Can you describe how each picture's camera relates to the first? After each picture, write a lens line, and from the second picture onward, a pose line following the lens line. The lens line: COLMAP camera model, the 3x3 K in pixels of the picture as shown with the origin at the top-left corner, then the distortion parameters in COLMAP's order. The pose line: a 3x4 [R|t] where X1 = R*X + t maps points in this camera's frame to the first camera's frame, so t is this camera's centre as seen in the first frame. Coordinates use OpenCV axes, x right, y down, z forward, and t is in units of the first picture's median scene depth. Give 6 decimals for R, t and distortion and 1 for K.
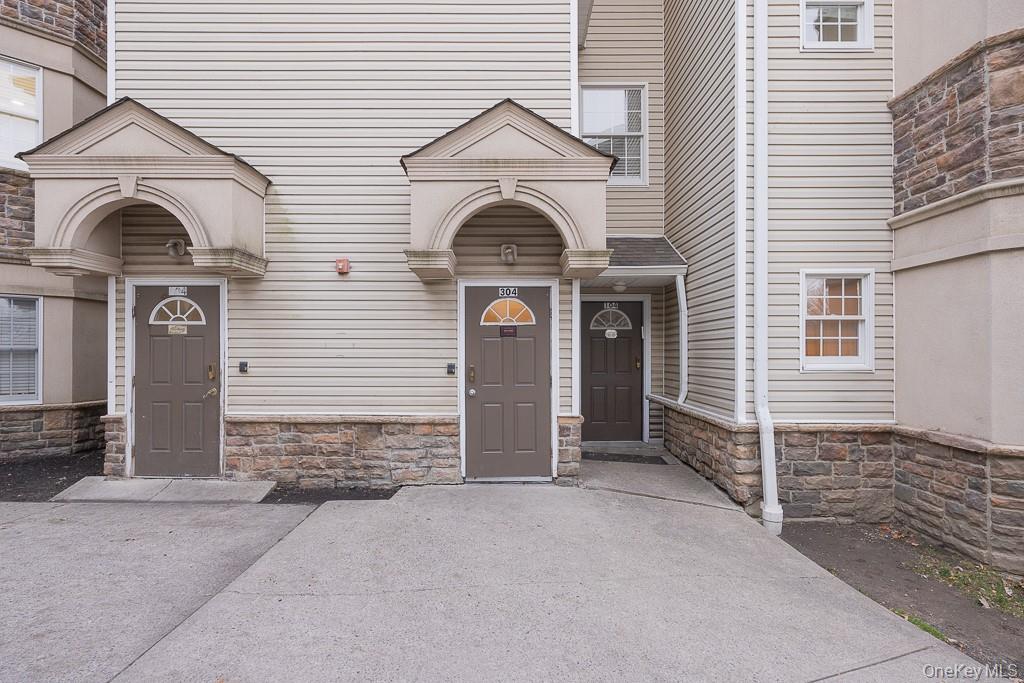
lens RADIAL K [[521.0, 0, 513.0], [0, 521.0, 351.1], [0, 0, 1]] dist [-0.001195, -0.000307]
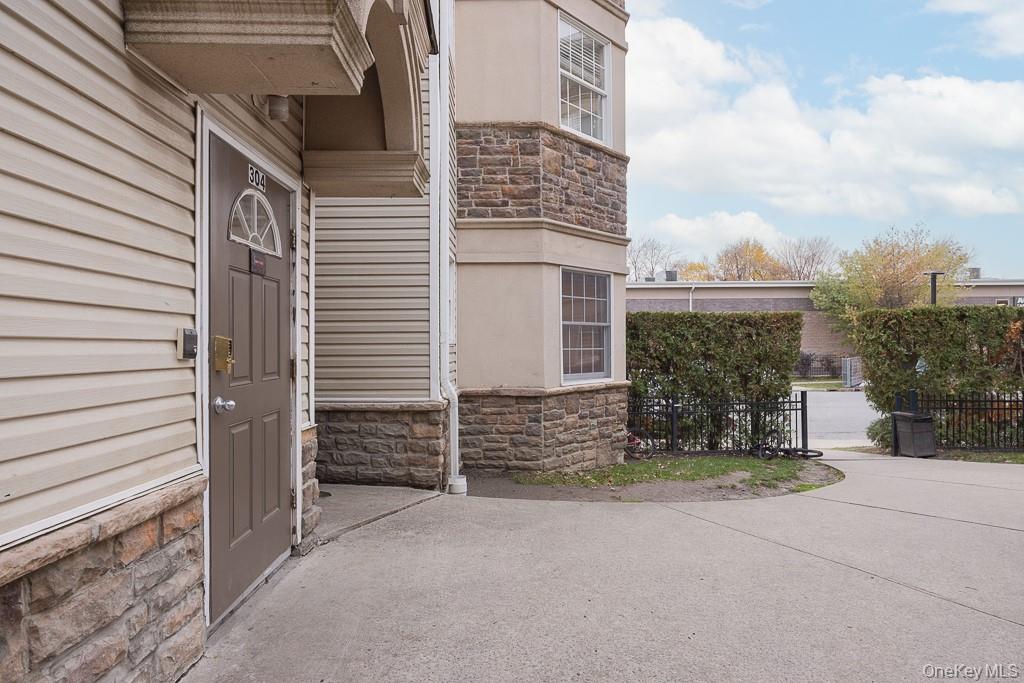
lens RADIAL K [[549.9, 0, 508.9], [0, 549.9, 343.8], [0, 0, 1]] dist [-0.003819, 0.000498]
pose [[0.013810, 0.000974, 0.999904, -0.497147], [0.000052, 1.000000, -0.000975, 0.033885], [-0.999905, 0.000066, 0.013810, 0.777579]]
